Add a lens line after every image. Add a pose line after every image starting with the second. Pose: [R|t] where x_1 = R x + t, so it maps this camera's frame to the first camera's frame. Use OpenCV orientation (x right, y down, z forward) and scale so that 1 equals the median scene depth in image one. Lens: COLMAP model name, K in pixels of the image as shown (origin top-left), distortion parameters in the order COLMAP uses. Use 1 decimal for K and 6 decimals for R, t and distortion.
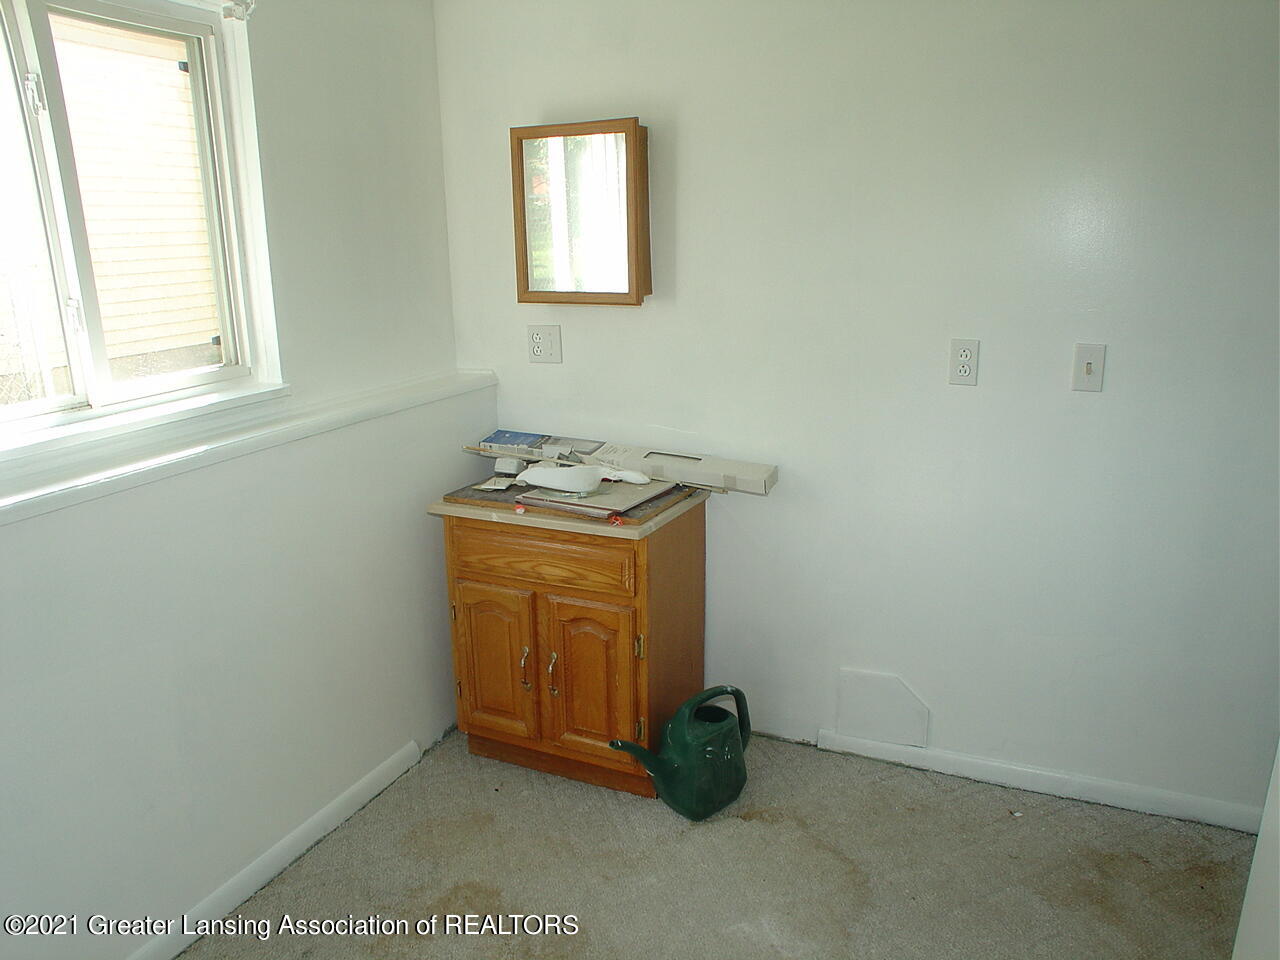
lens RADIAL K [[924.6, 0, 640.0], [0, 924.6, 480.0], [0, 0, 1]] dist [-0.178890, 0.119546]
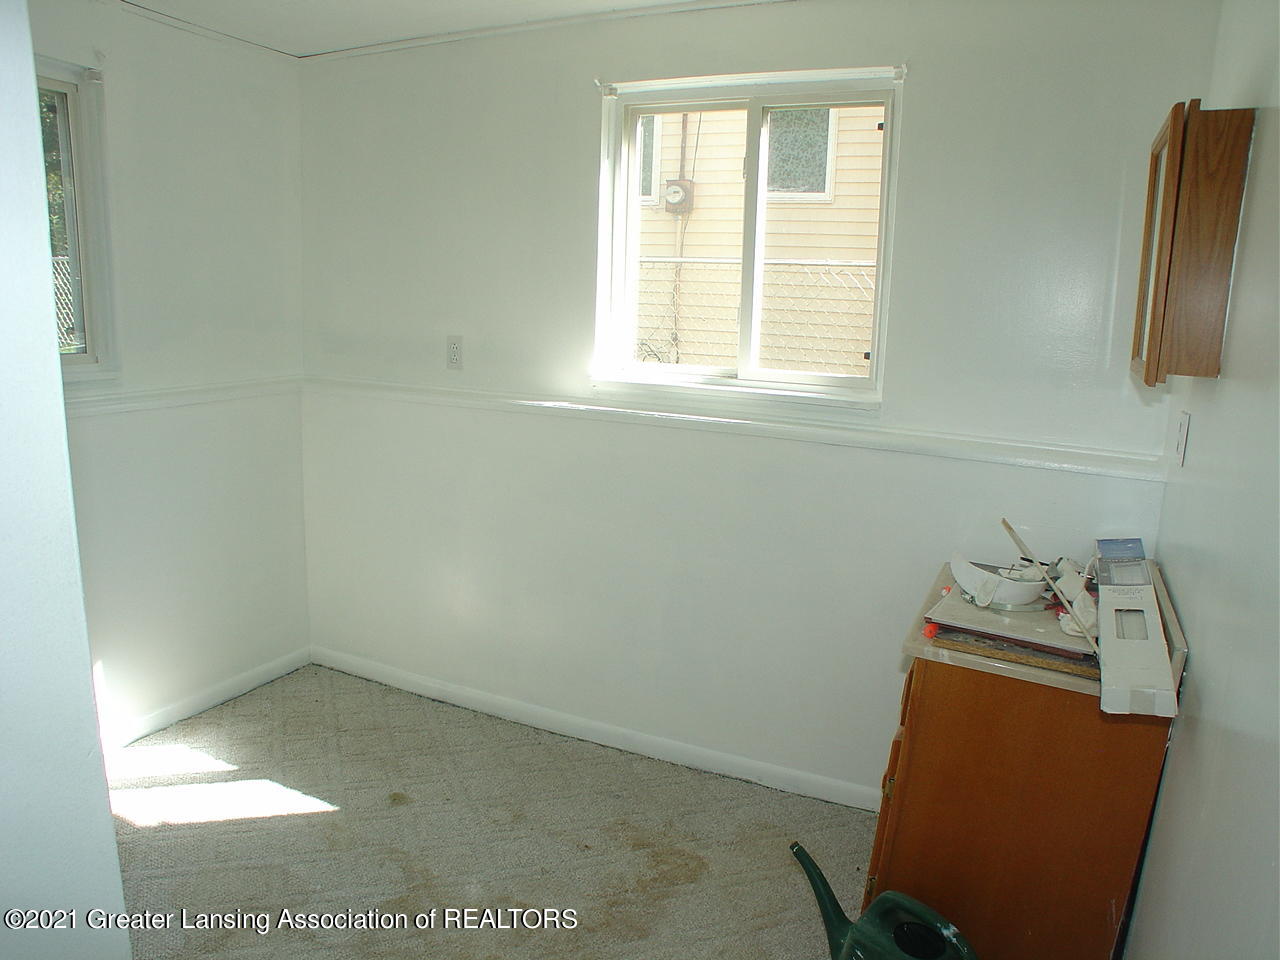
lens RADIAL K [[924.6, 0, 640.0], [0, 924.6, 480.0], [0, 0, 1]] dist [-0.178890, 0.119546]
pose [[-0.015753, 0.213403, -0.976837, 0.764107], [-0.301304, 0.930533, 0.208146, -0.173206], [0.953398, 0.297604, 0.049640, 0.745732]]
